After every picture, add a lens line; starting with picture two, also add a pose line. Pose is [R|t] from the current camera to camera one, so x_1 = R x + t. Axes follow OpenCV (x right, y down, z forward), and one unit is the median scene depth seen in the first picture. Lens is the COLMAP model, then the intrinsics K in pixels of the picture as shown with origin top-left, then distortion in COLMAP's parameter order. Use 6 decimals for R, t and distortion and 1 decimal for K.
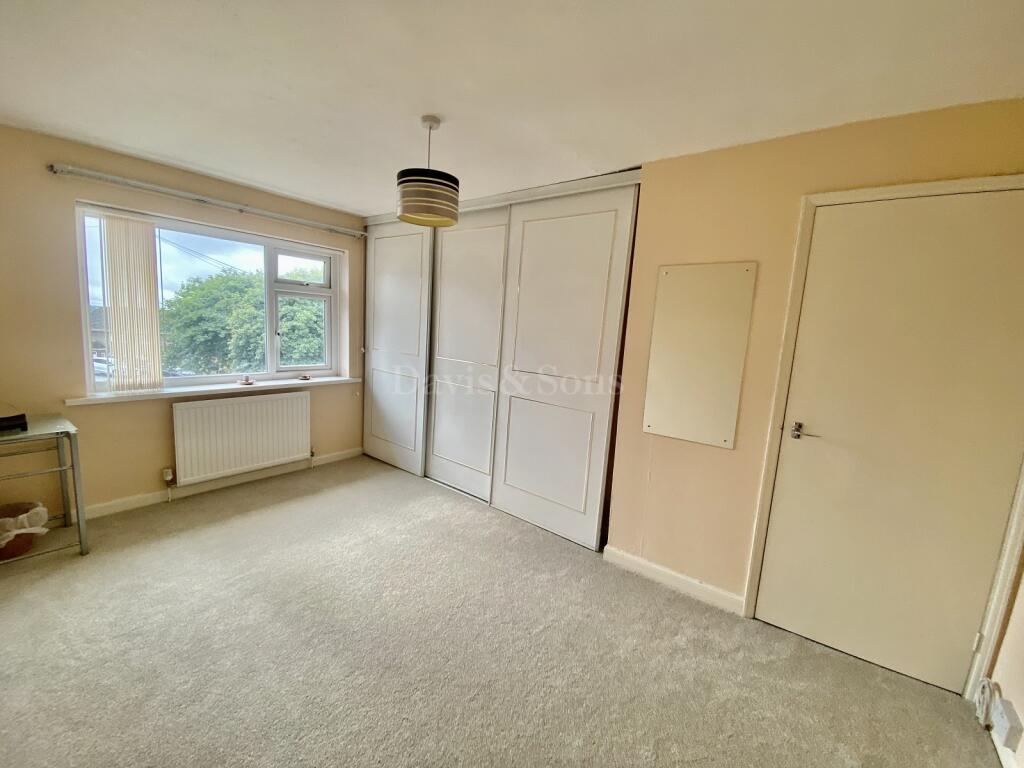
lens RADIAL K [[419.0, 0, 502.3], [0, 419.0, 378.0], [0, 0, 1]] dist [0.073039, -0.045022]
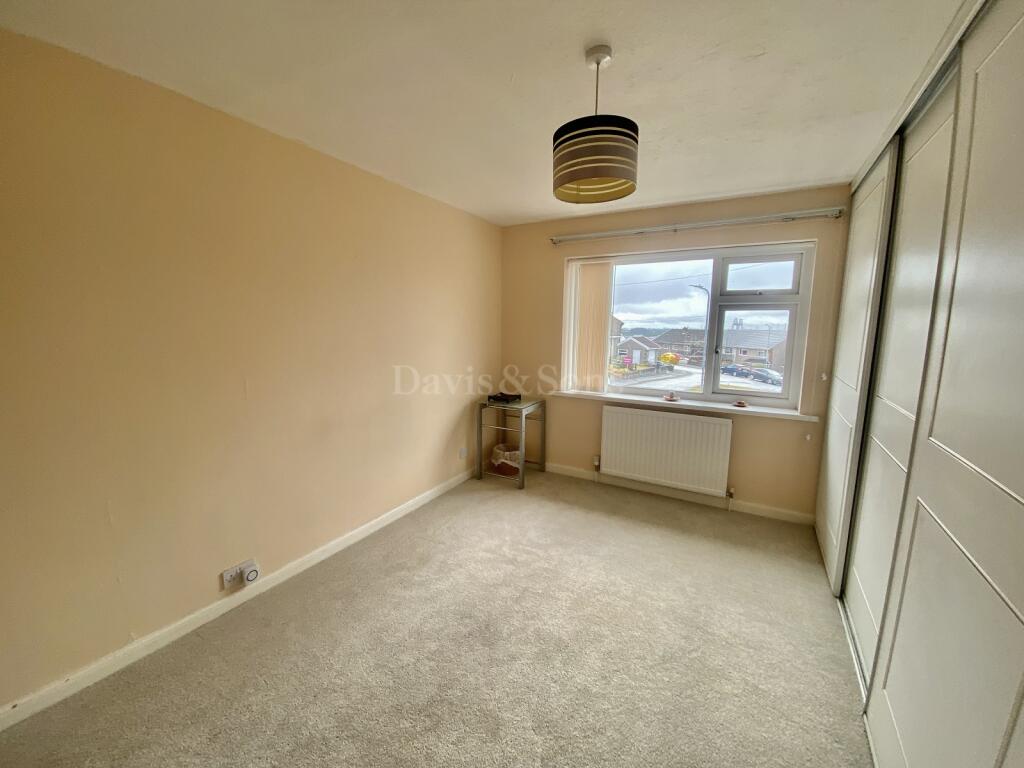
lens RADIAL K [[411.9, 0, 507.5], [0, 411.9, 381.5], [0, 0, 1]] dist [0.020673, -0.019678]
pose [[0.152928, 0.083715, -0.984685, 0.352061], [-0.129631, 0.989495, 0.063991, -0.048041], [0.979698, 0.117860, 0.162174, 0.522988]]
